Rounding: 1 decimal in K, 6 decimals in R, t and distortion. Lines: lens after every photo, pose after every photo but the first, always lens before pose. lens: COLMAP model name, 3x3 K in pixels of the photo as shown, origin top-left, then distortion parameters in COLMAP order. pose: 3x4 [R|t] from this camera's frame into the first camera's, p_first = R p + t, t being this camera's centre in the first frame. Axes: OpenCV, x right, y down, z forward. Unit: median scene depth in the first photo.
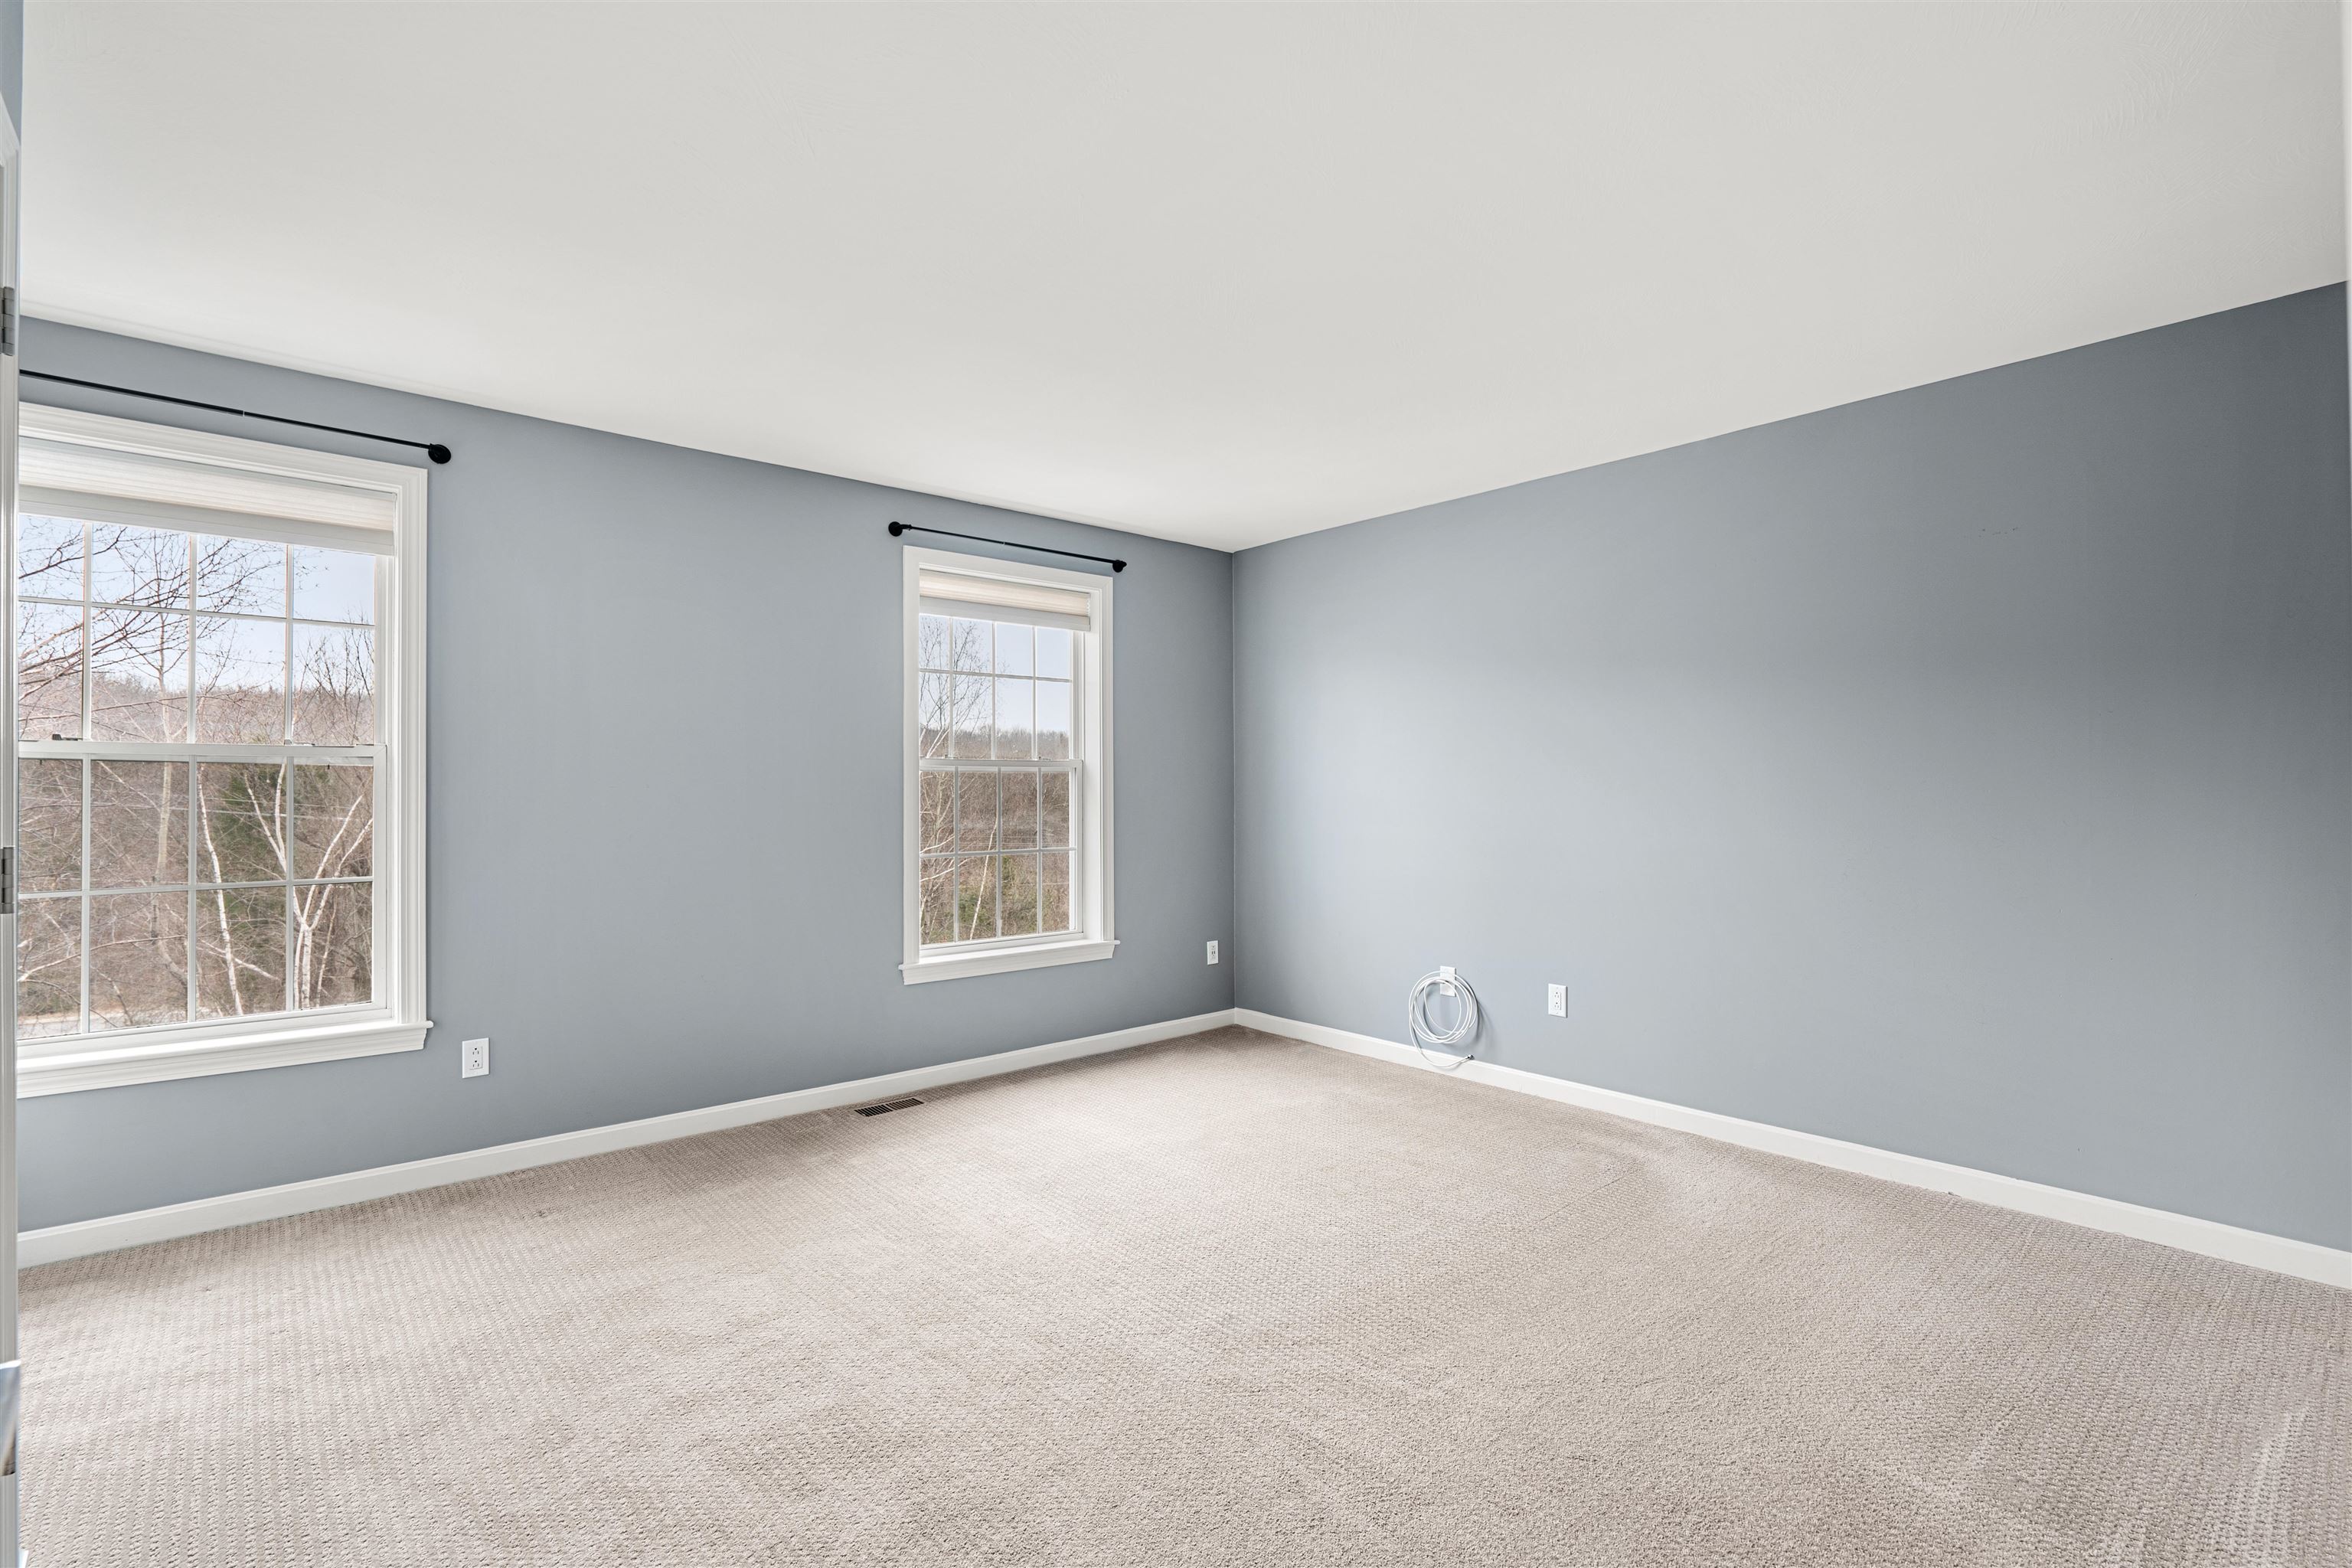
lens RADIAL K [[1062.5, 0, 1158.3], [0, 1062.5, 787.2], [0, 0, 1]] dist [-0.001078, 0.000366]
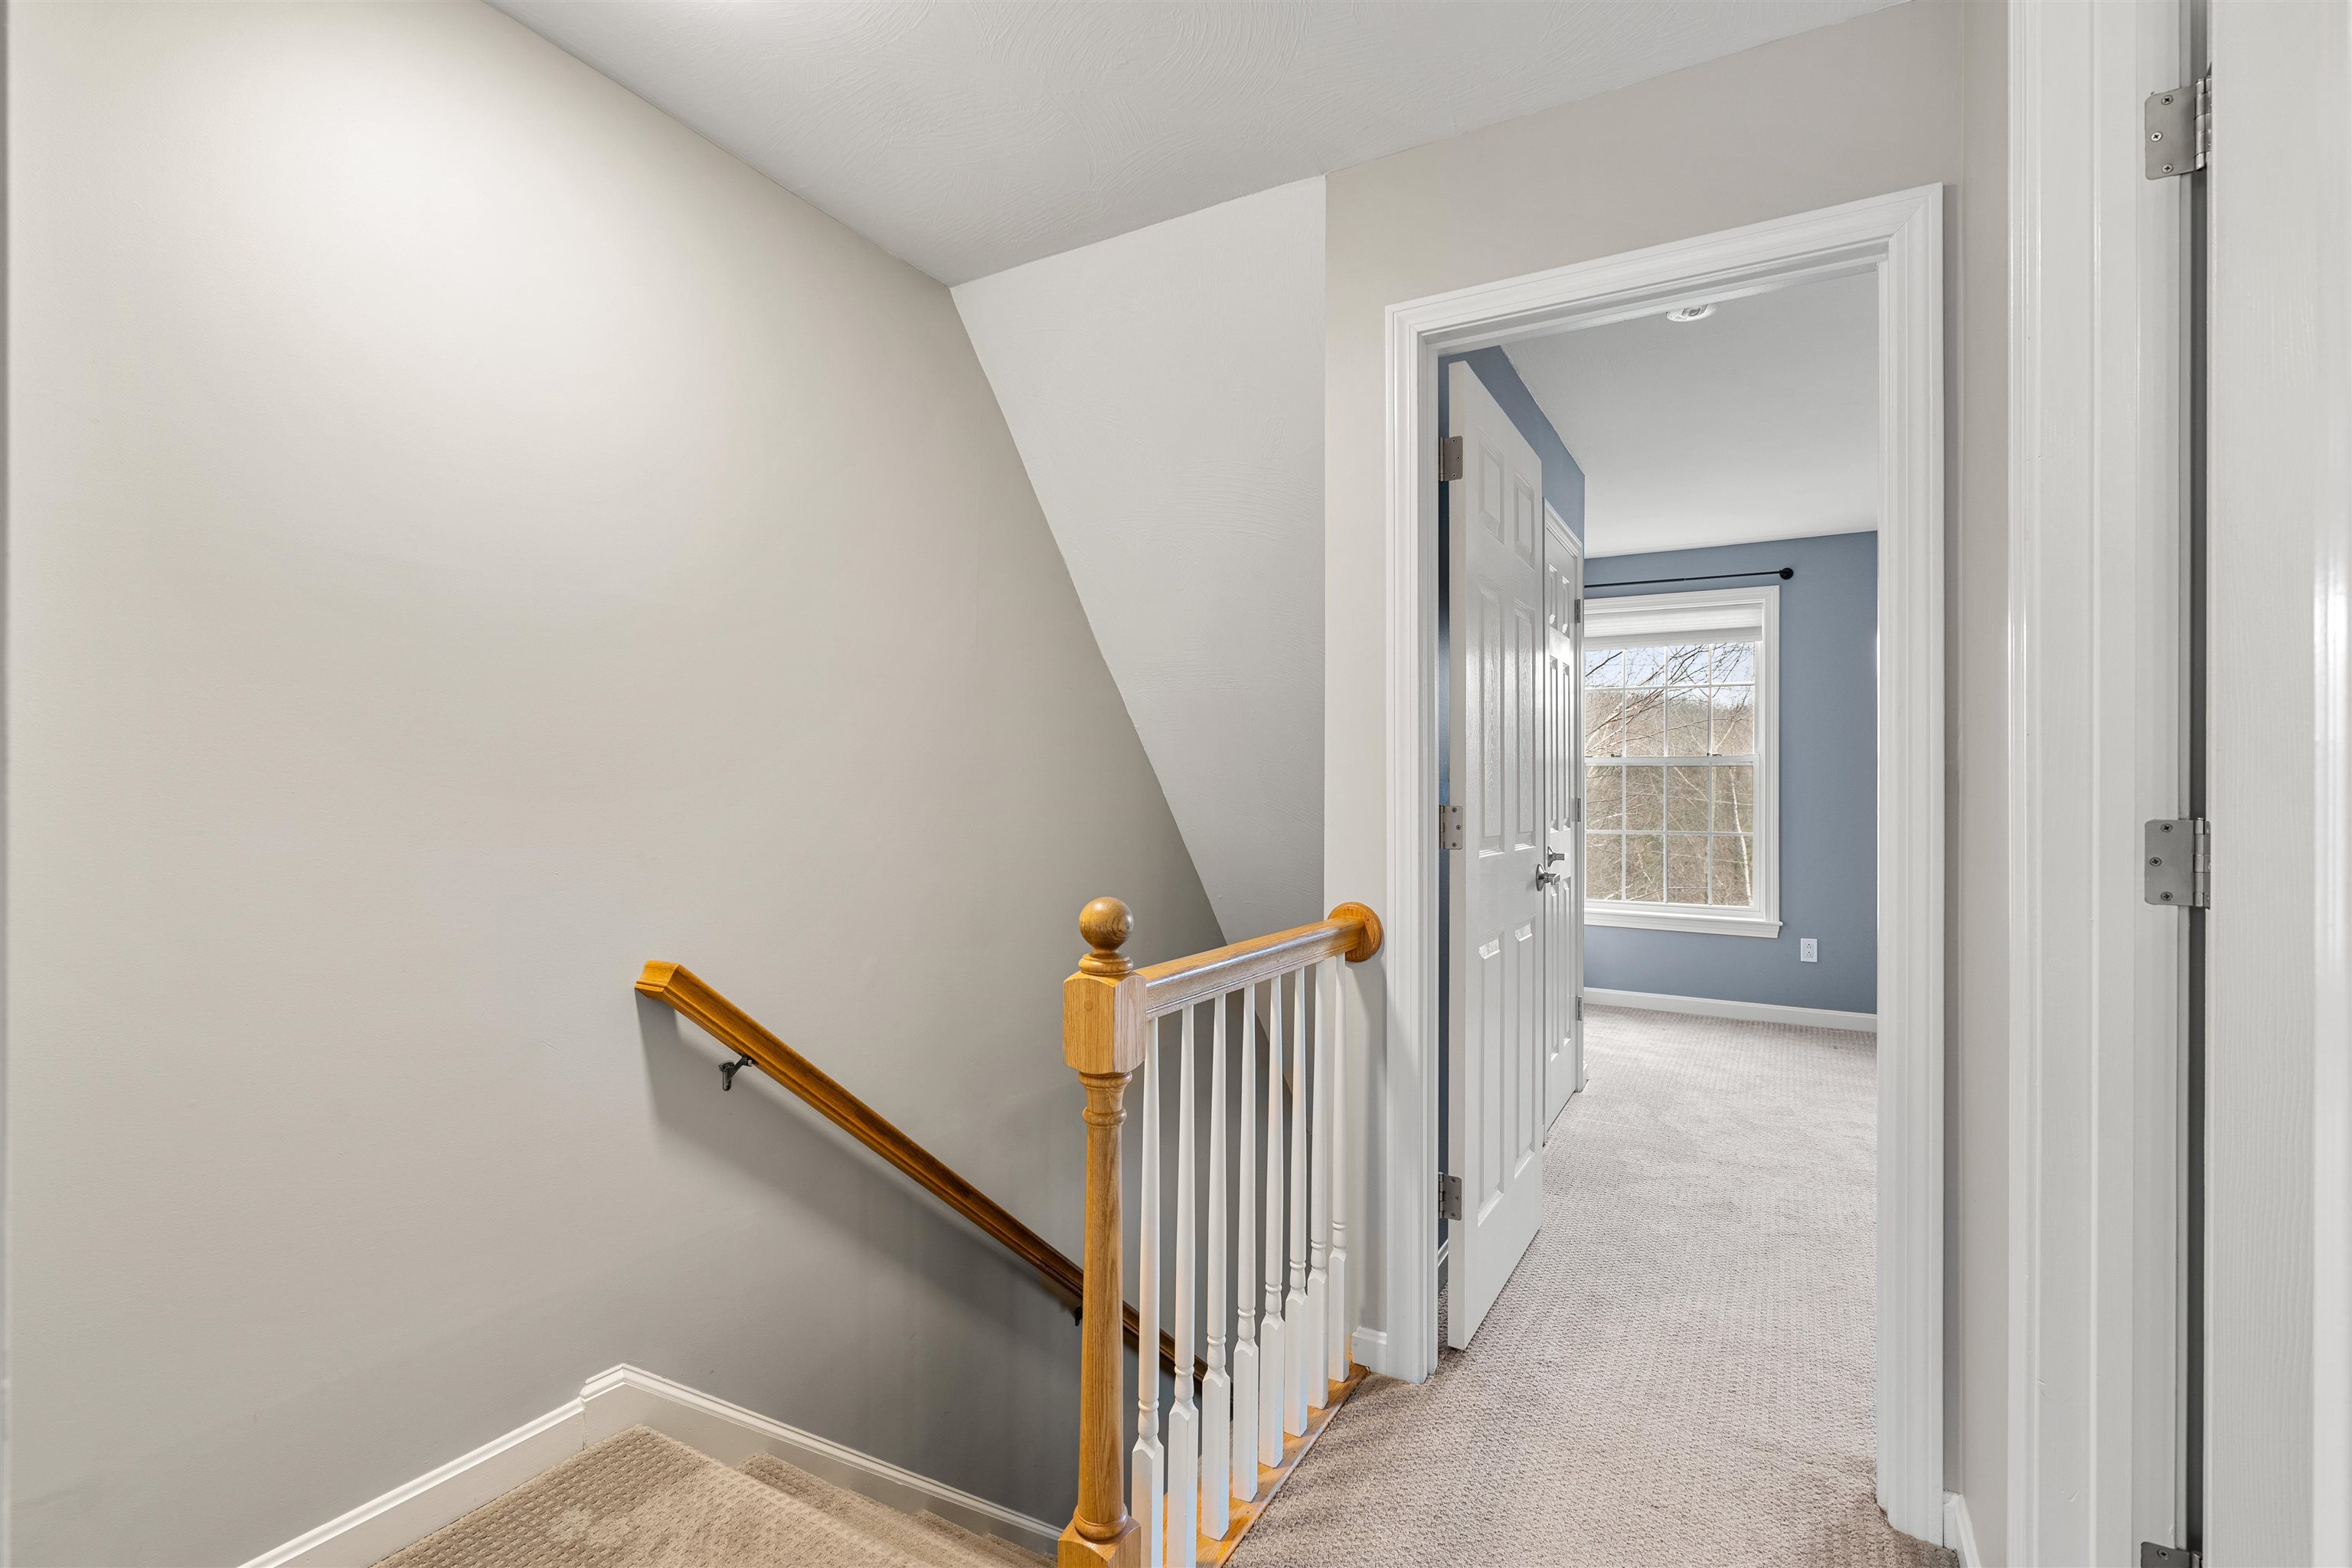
lens RADIAL K [[1062.5, 0, 1158.3], [0, 1062.5, 787.2], [0, 0, 1]] dist [-0.001078, 0.000366]
pose [[0.325945, 0.005680, -0.945372, 0.510209], [0.005280, 0.999955, 0.007829, -0.005041], [0.945374, -0.007543, 0.325901, -0.409574]]
